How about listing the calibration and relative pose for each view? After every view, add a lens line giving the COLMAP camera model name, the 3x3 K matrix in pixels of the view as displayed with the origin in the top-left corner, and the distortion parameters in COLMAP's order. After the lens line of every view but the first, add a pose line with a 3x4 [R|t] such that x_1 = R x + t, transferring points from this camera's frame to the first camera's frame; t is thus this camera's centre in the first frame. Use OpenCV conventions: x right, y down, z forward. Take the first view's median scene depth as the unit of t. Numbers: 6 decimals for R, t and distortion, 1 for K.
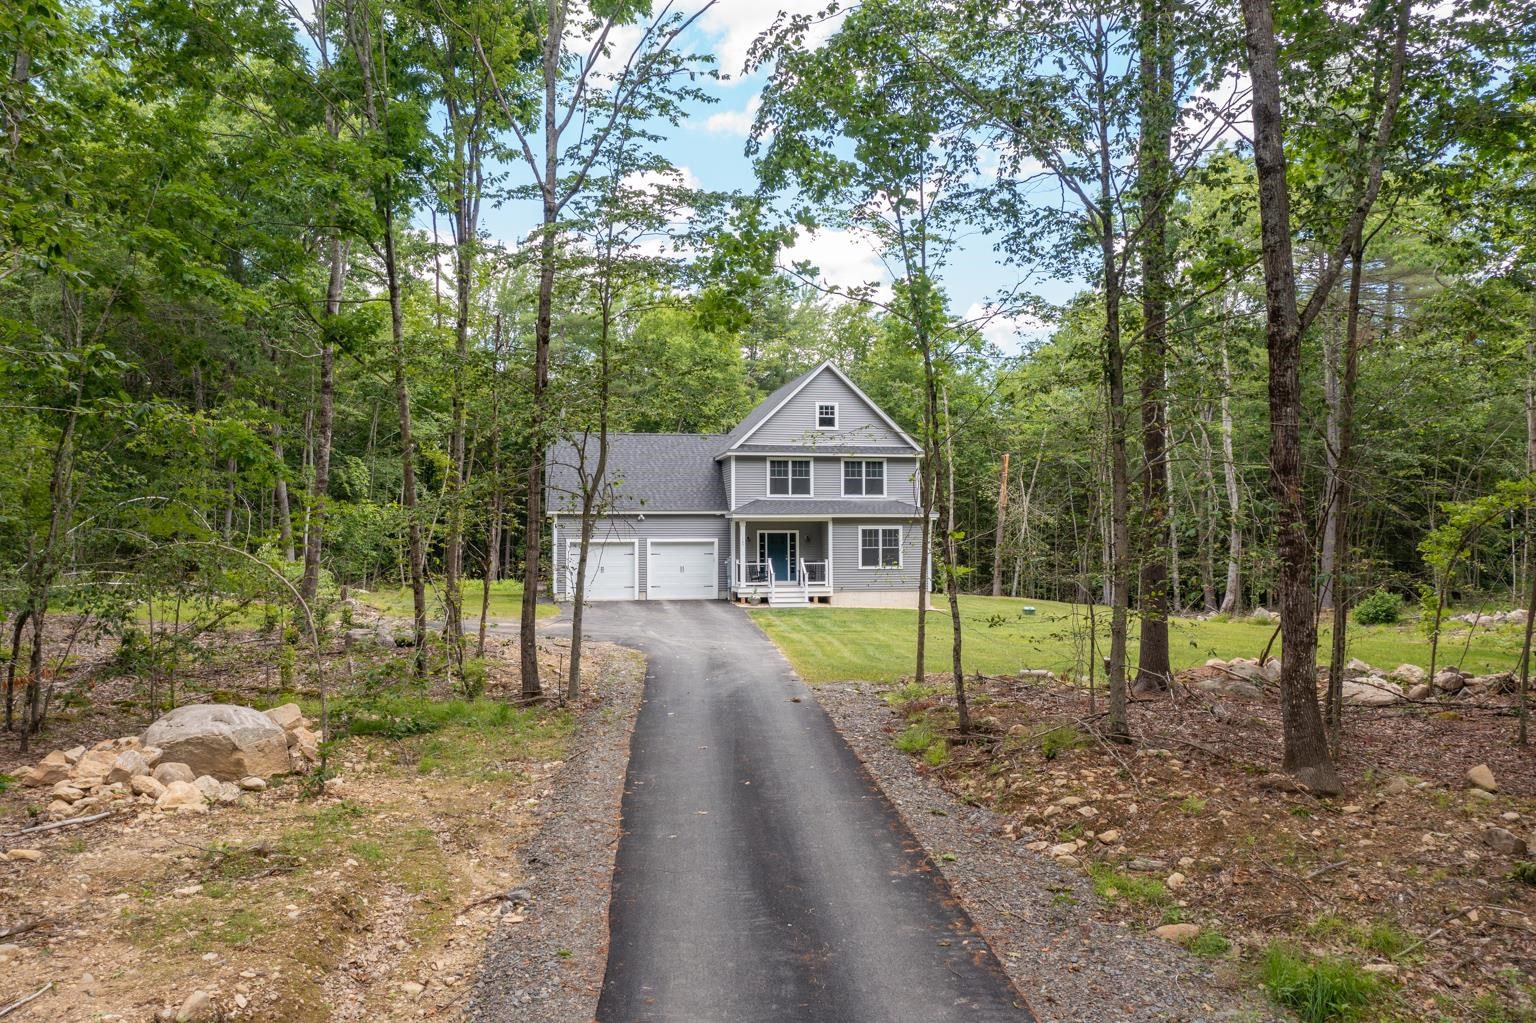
lens RADIAL K [[1217.5, 0, 768.9], [0, 1217.5, 511.9], [0, 0, 1]] dist [-0.013462, -0.003424]
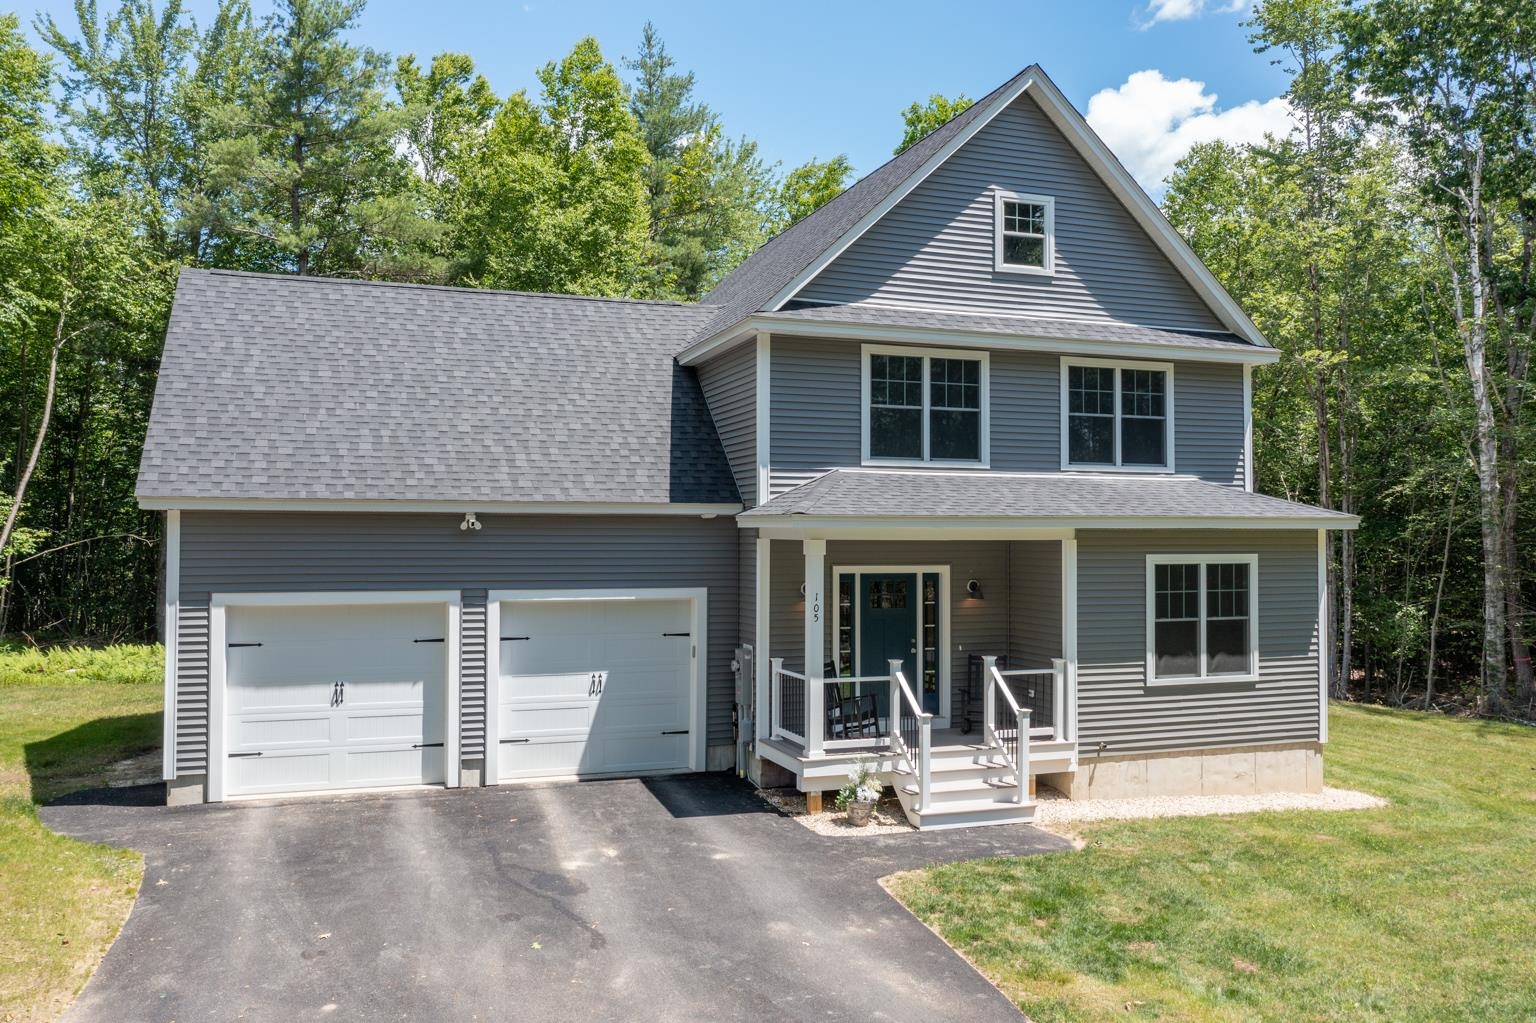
lens RADIAL K [[1217.5, 0, 769.7], [0, 1217.5, 510.8], [0, 0, 1]] dist [-0.013462, -0.003424]
pose [[0.987601, 0.009397, 0.156705, -0.078234], [-0.009288, 0.999956, -0.001426, 0.000890], [-0.156711, -0.000048, 0.987644, 0.681041]]
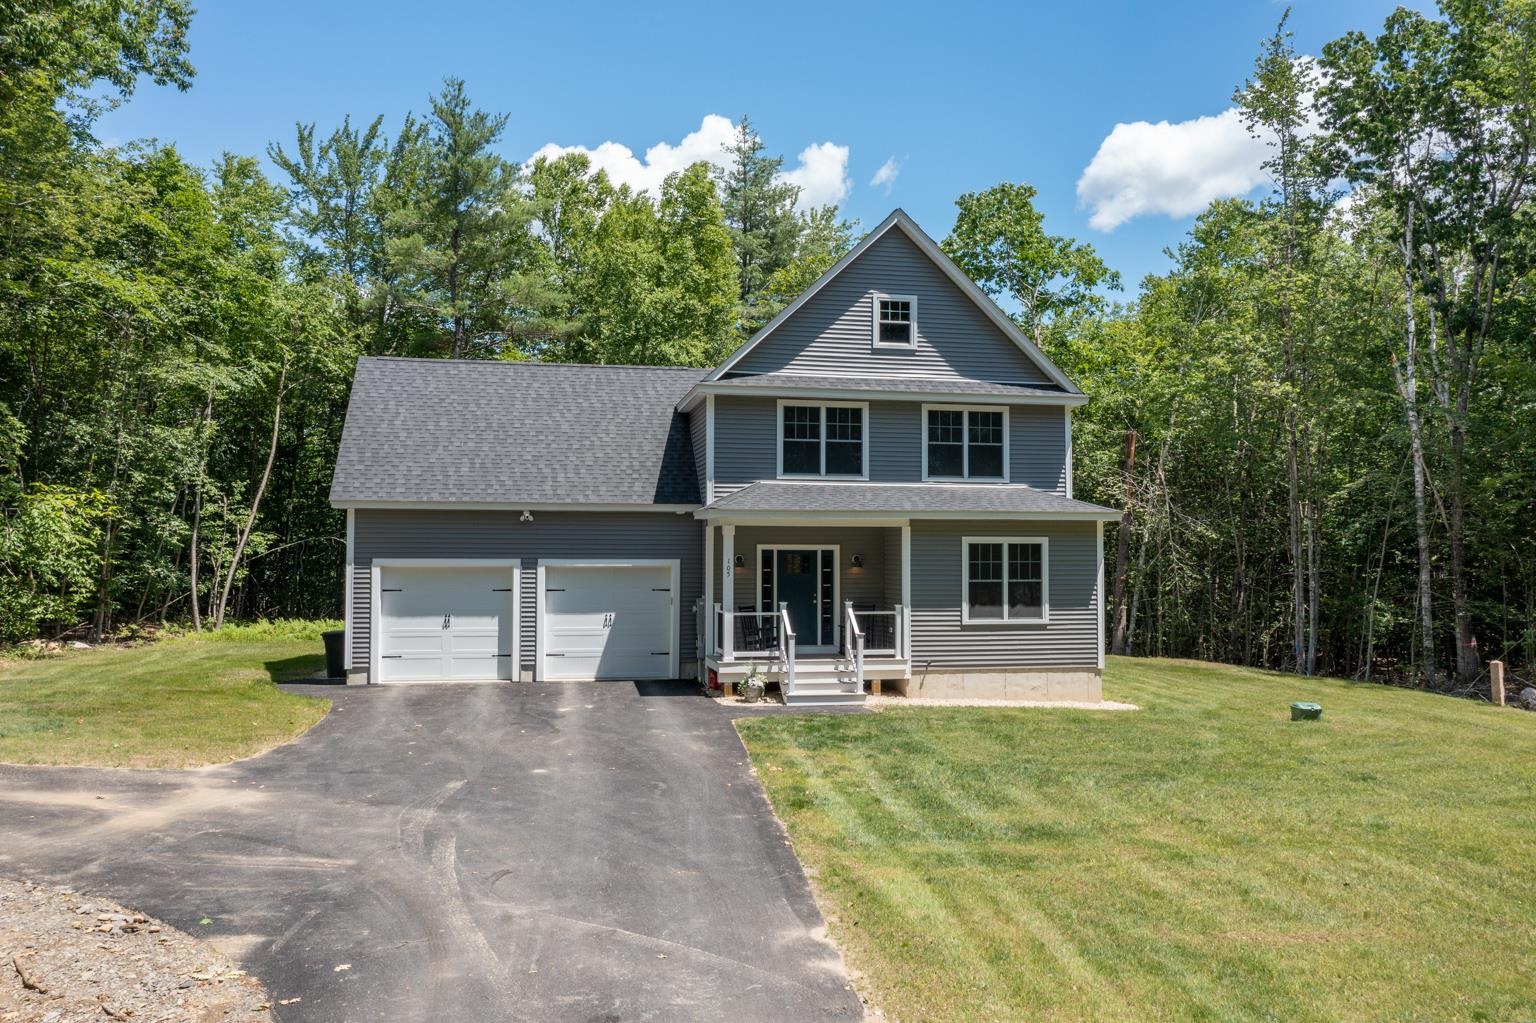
lens RADIAL K [[1217.5, 0, 767.7], [0, 1217.5, 518.1], [0, 0, 1]] dist [-0.013462, -0.003424]
pose [[0.999917, 0.007115, 0.010712, -0.010933], [-0.007022, 0.999938, -0.008669, 0.008494], [-0.010773, 0.008593, 0.999905, 0.498974]]
